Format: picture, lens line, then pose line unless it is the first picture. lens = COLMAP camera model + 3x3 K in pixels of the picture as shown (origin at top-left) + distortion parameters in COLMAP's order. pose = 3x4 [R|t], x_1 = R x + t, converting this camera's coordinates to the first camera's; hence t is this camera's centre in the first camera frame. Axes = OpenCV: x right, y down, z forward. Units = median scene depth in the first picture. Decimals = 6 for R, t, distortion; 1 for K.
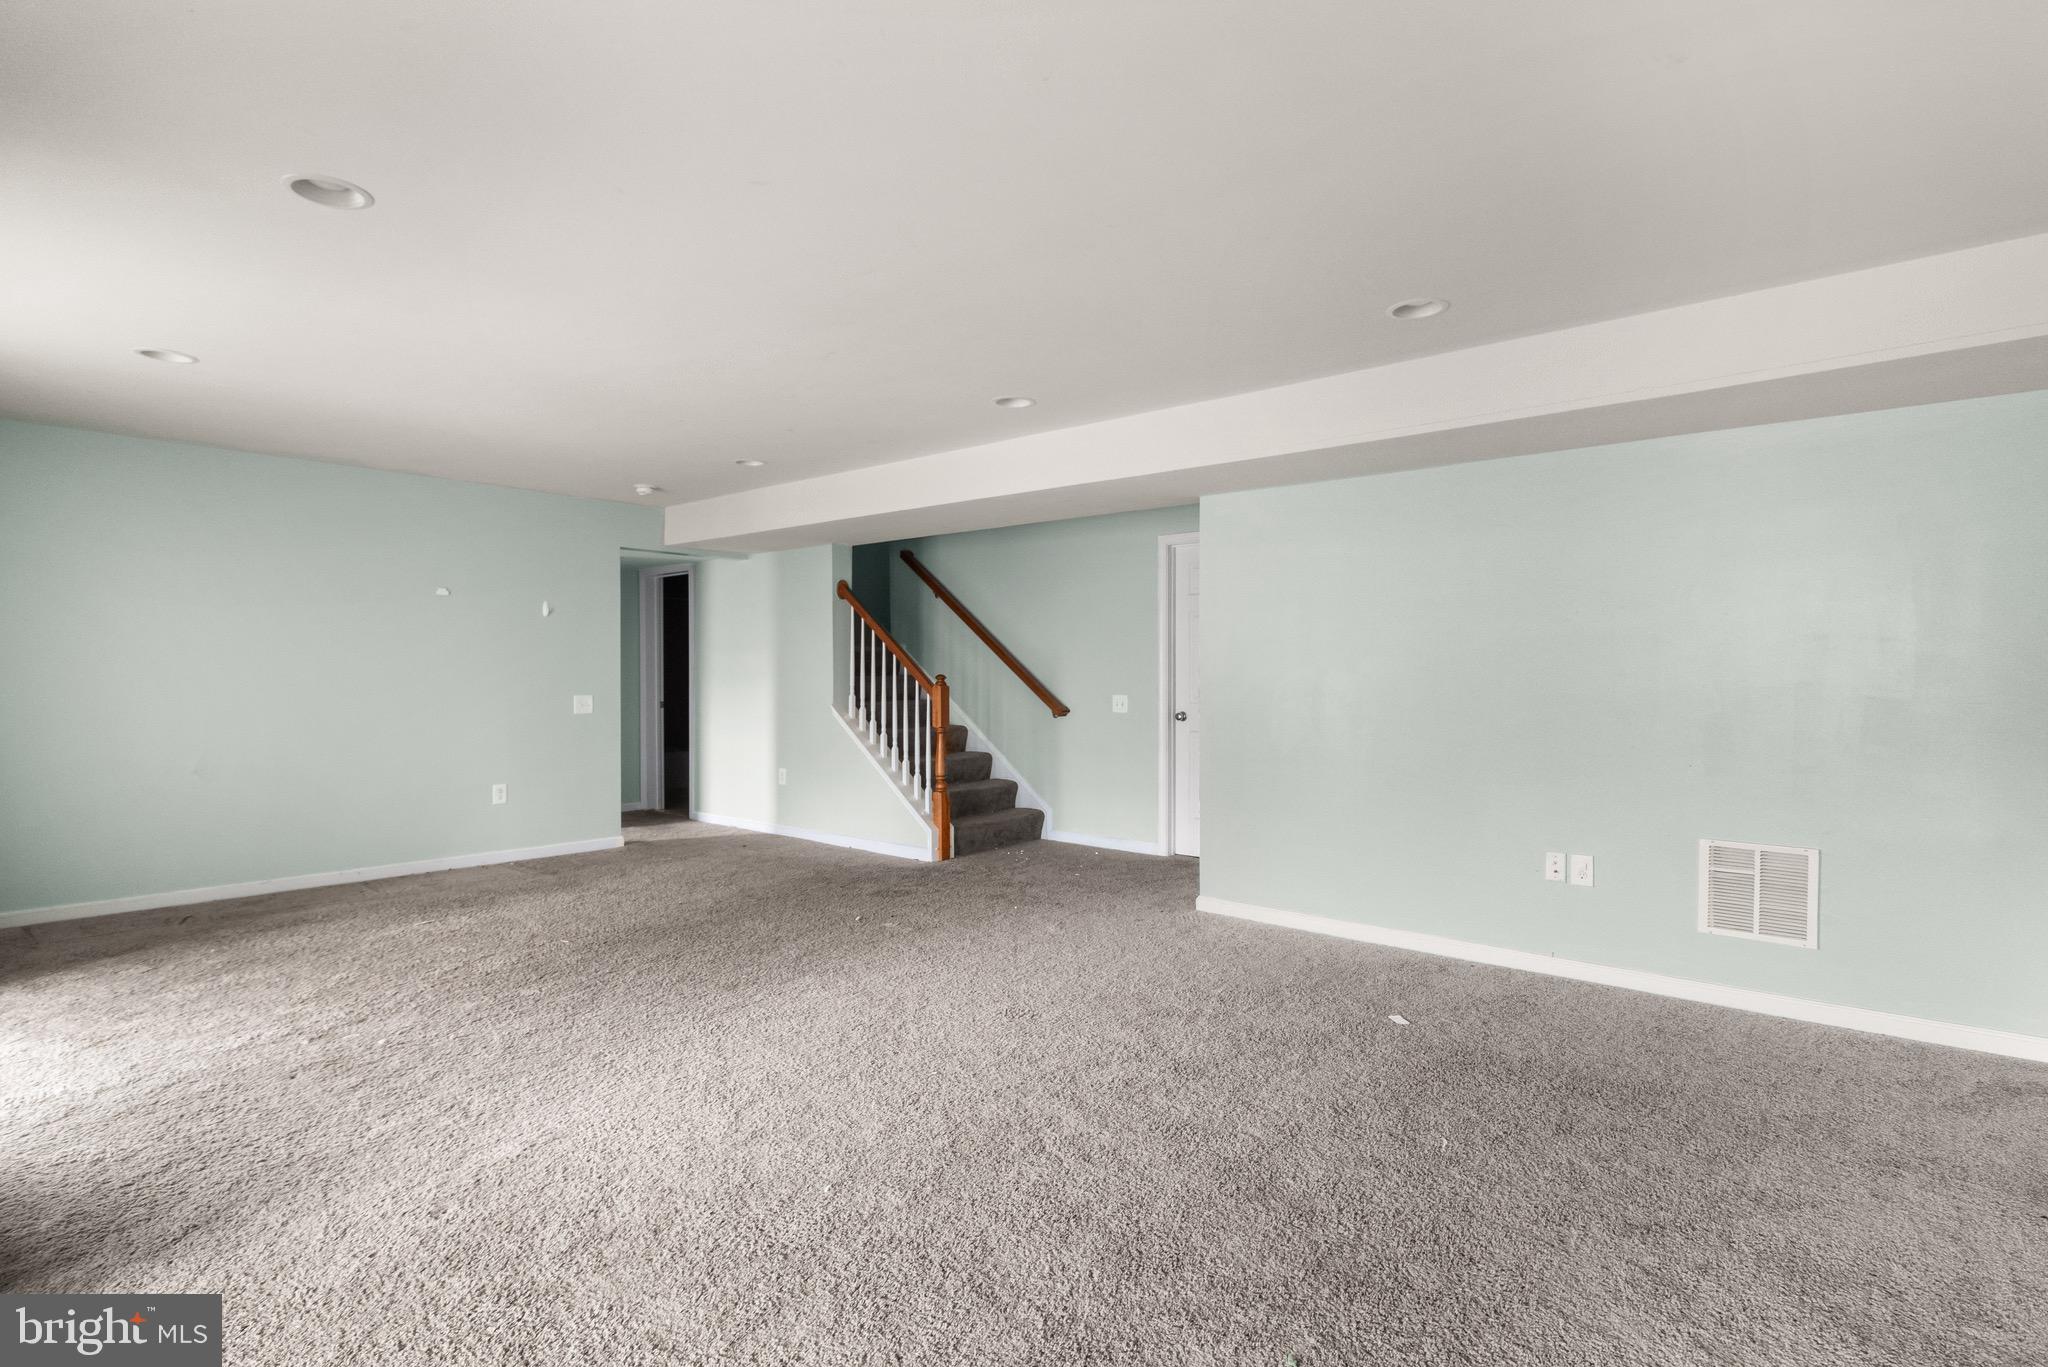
lens RADIAL K [[1021.2, 0, 1021.4], [0, 1021.2, 684.8], [0, 0, 1]] dist [-0.000876, -0.000710]
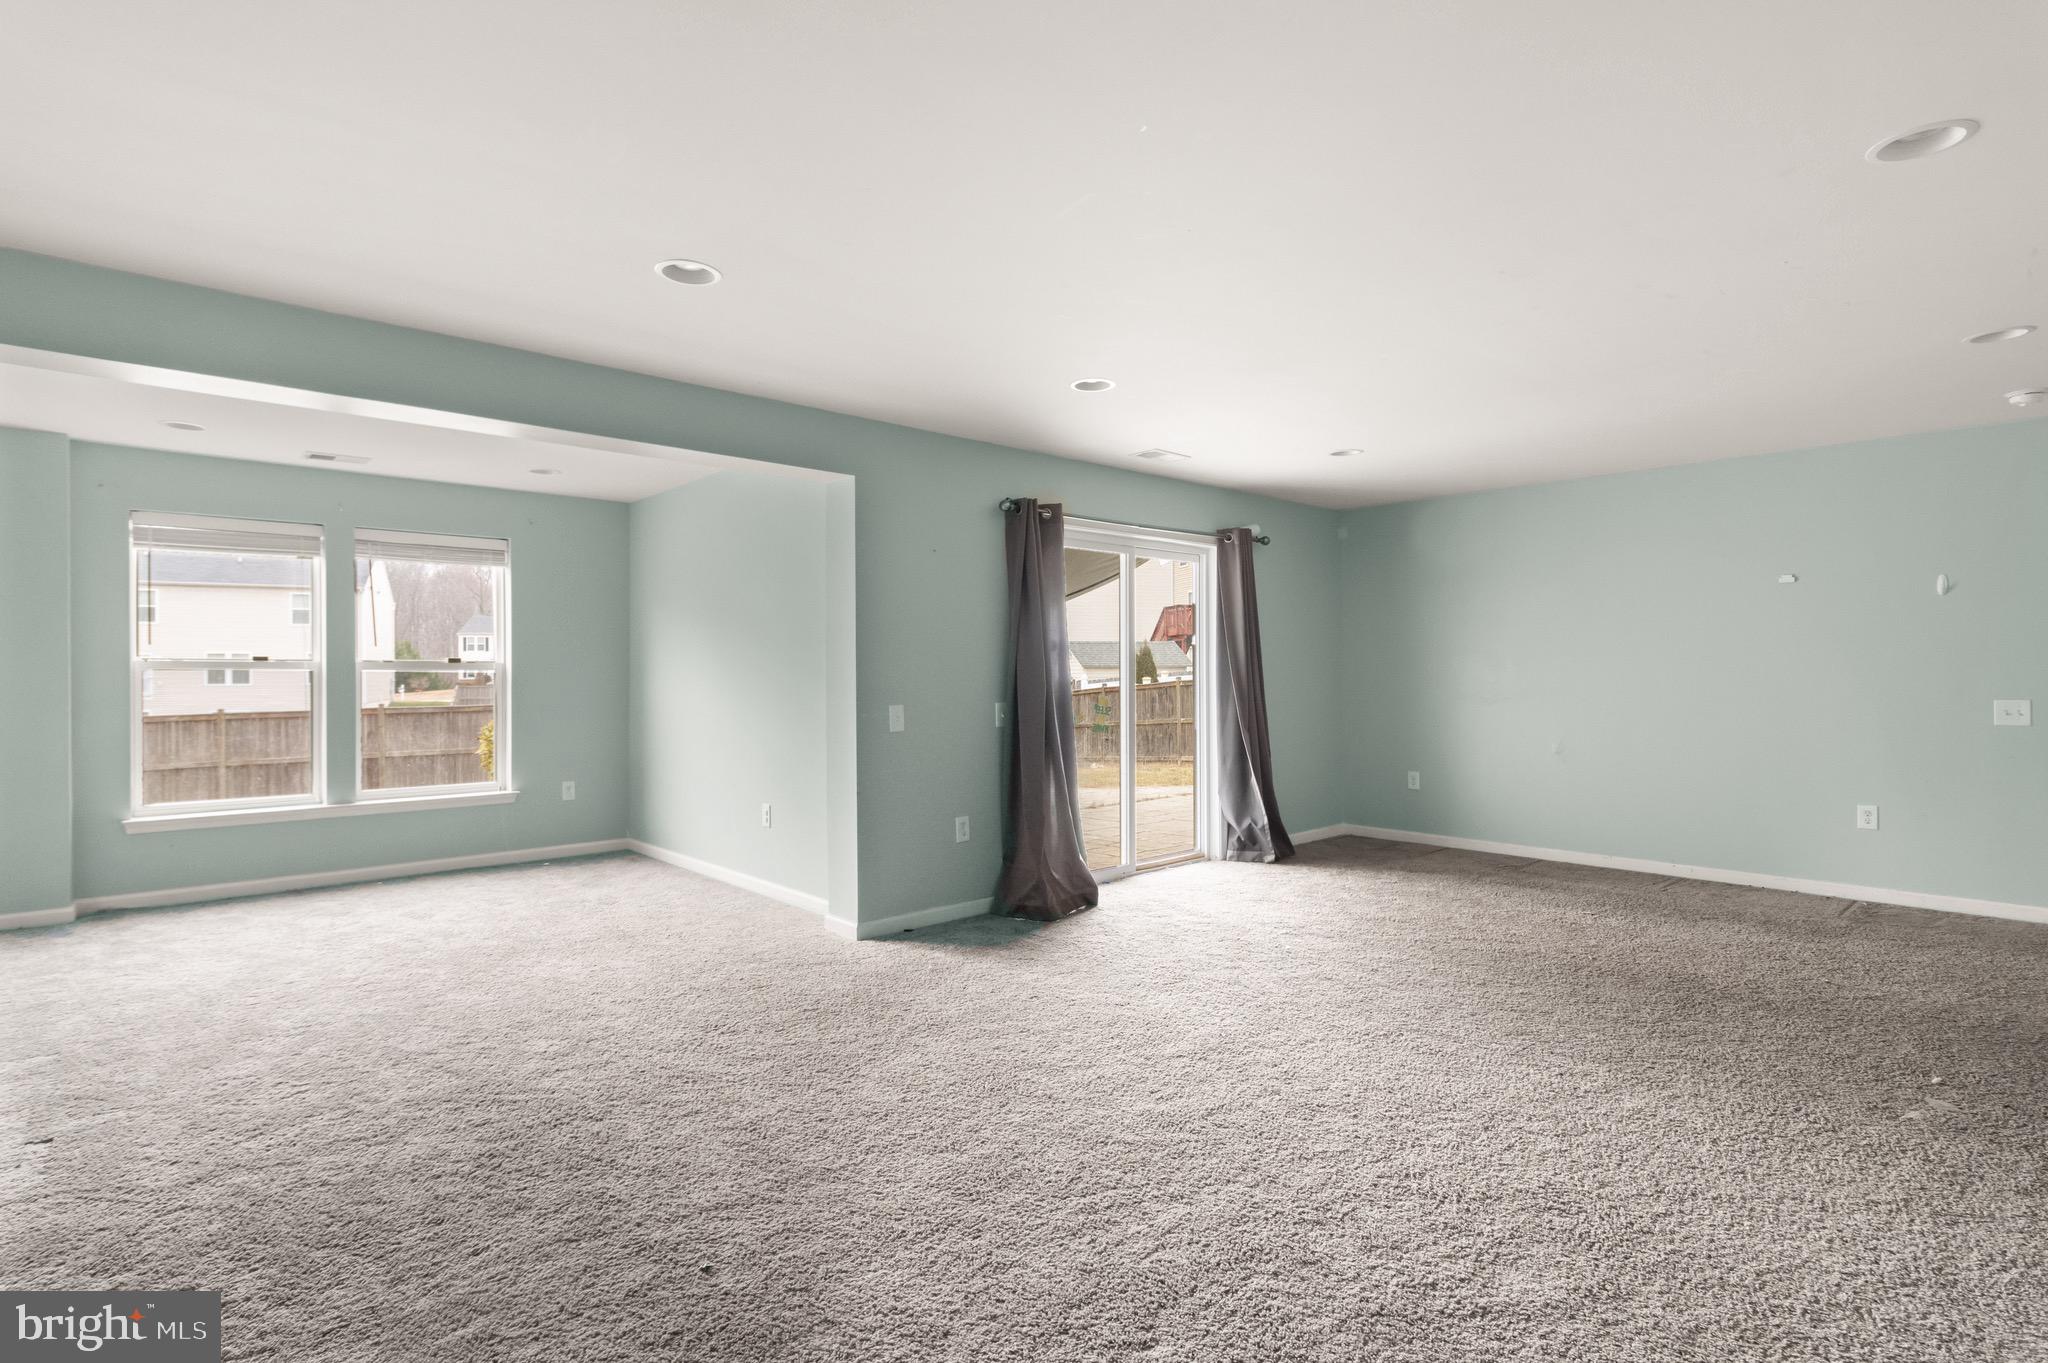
lens RADIAL K [[1021.2, 0, 1021.6], [0, 1021.2, 674.9], [0, 0, 1]] dist [-0.000876, -0.000710]
pose [[-0.121713, -0.001947, -0.992563, 0.393346], [-0.010078, 0.999949, -0.000725, 0.000106], [0.992514, 0.009915, -0.121727, 0.435418]]
